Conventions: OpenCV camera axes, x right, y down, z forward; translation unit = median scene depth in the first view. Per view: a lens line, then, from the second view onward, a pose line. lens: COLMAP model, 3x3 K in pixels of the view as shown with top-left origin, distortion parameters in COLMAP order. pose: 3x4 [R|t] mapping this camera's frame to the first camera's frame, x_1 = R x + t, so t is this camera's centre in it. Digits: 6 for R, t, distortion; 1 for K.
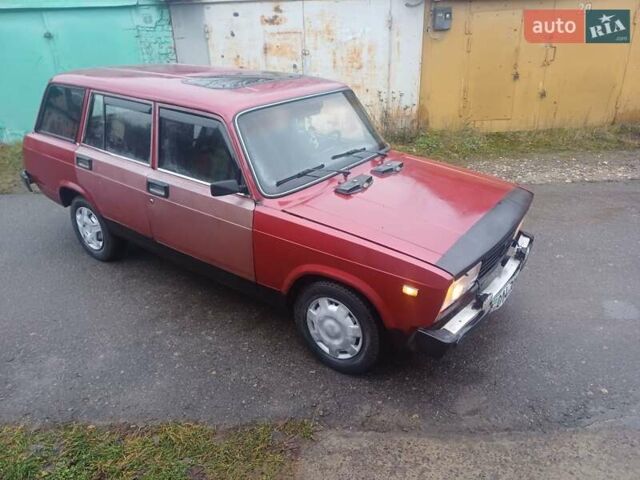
lens RADIAL K [[460.0, 0, 317.4], [0, 460.0, 234.3], [0, 0, 1]] dist [0.040550, -0.014949]
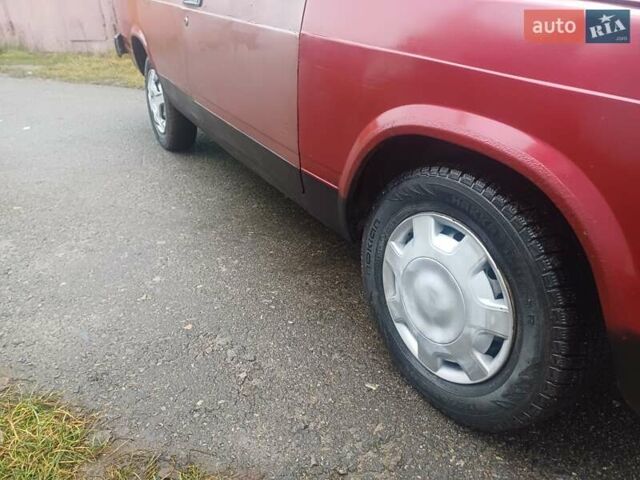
lens RADIAL K [[460.0, 0, 316.7], [0, 460.0, 243.9], [0, 0, 1]] dist [0.040550, -0.014949]
pose [[0.916336, 0.205461, -0.343677, 0.062563], [-0.184571, 0.978427, 0.092818, 0.136067], [0.355333, -0.021620, 0.934490, 0.575298]]
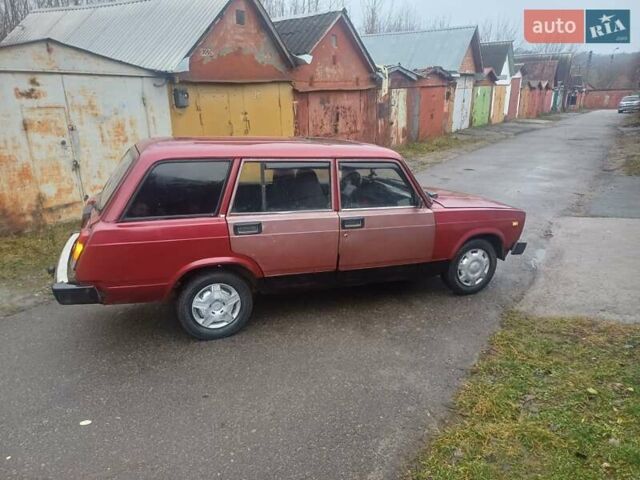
lens RADIAL K [[460.0, 0, 318.8], [0, 460.0, 239.4], [0, 0, 1]] dist [0.040550, -0.014949]
pose [[0.526039, -0.230293, 0.818687, -1.625902], [0.340582, 0.939121, 0.045332, -0.164298], [-0.779286, 0.254983, 0.572448, 0.399262]]
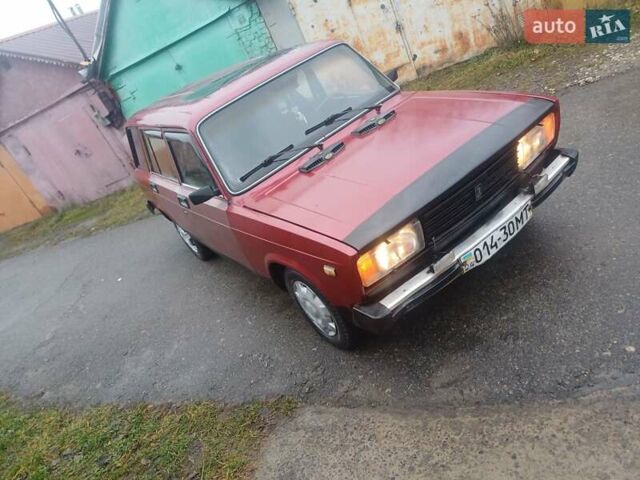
lens RADIAL K [[460.0, 0, 321.2], [0, 460.0, 241.2], [0, 0, 1]] dist [0.040550, -0.014949]
pose [[0.876098, -0.175050, -0.449233, 0.505792], [0.230496, 0.970453, 0.071365, -0.007583], [0.423467, -0.166069, 0.890560, 0.122102]]
